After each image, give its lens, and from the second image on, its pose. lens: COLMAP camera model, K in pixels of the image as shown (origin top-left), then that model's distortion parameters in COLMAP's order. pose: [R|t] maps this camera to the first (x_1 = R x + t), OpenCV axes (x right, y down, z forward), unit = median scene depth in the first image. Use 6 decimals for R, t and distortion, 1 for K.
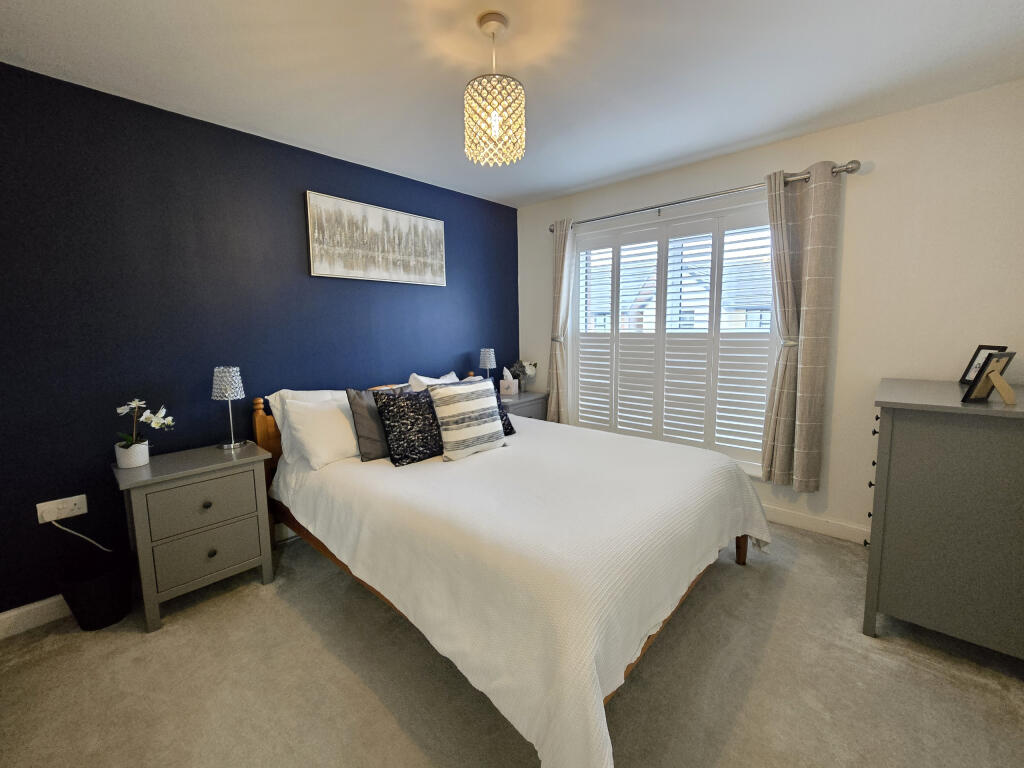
lens RADIAL K [[418.6, 0, 512.0], [0, 418.6, 384.0], [0, 0, 1]] dist [-0.018342, 0.000020]
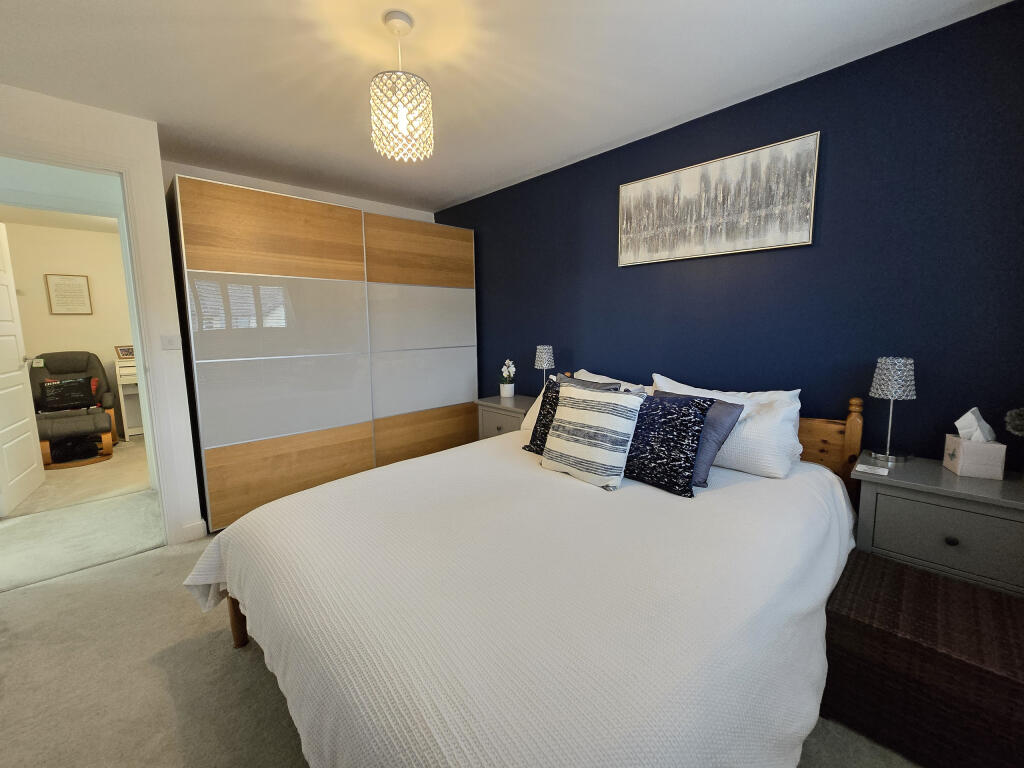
lens RADIAL K [[418.6, 0, 512.0], [0, 418.6, 384.0], [0, 0, 1]] dist [-0.018342, 0.000020]
pose [[-0.073703, 0.152860, -0.985496, 0.571756], [-0.119791, 0.979672, 0.160916, -0.100315], [0.990060, 0.129913, -0.053894, 0.764602]]
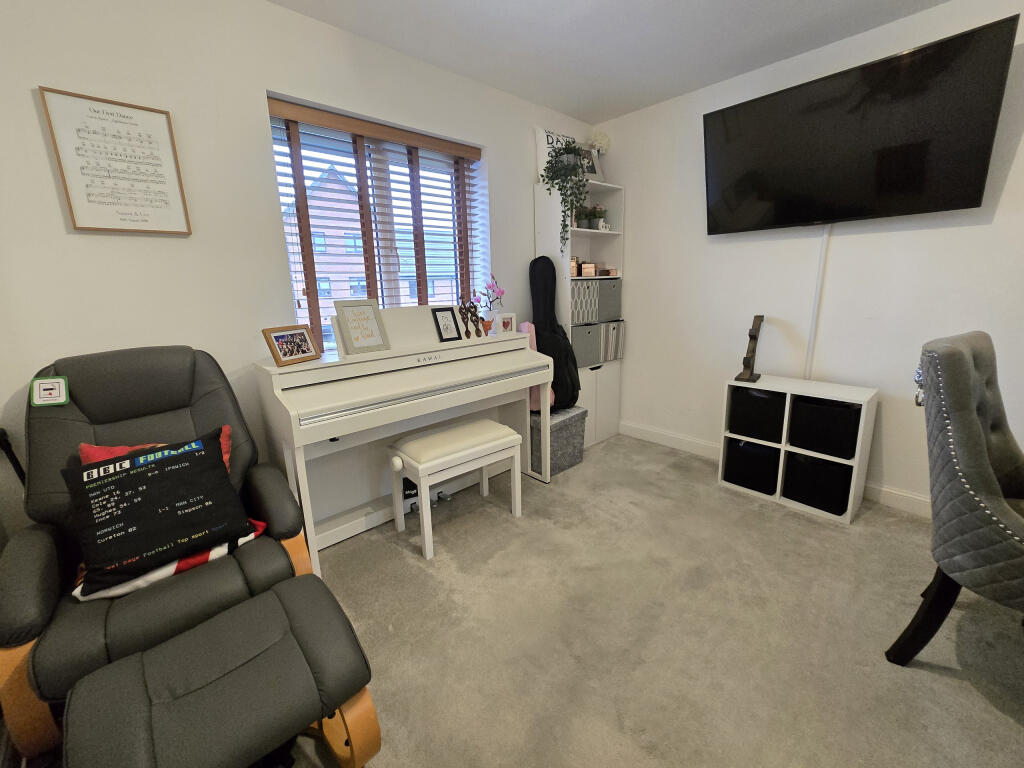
lens RADIAL K [[418.6, 0, 512.0], [0, 418.6, 384.0], [0, 0, 1]] dist [-0.018342, 0.000020]
pose [[-0.088948, 0.248851, -0.964449, 0.348259], [-0.102374, 0.960875, 0.257370, -0.055520], [0.990761, 0.121627, -0.059992, 0.470513]]
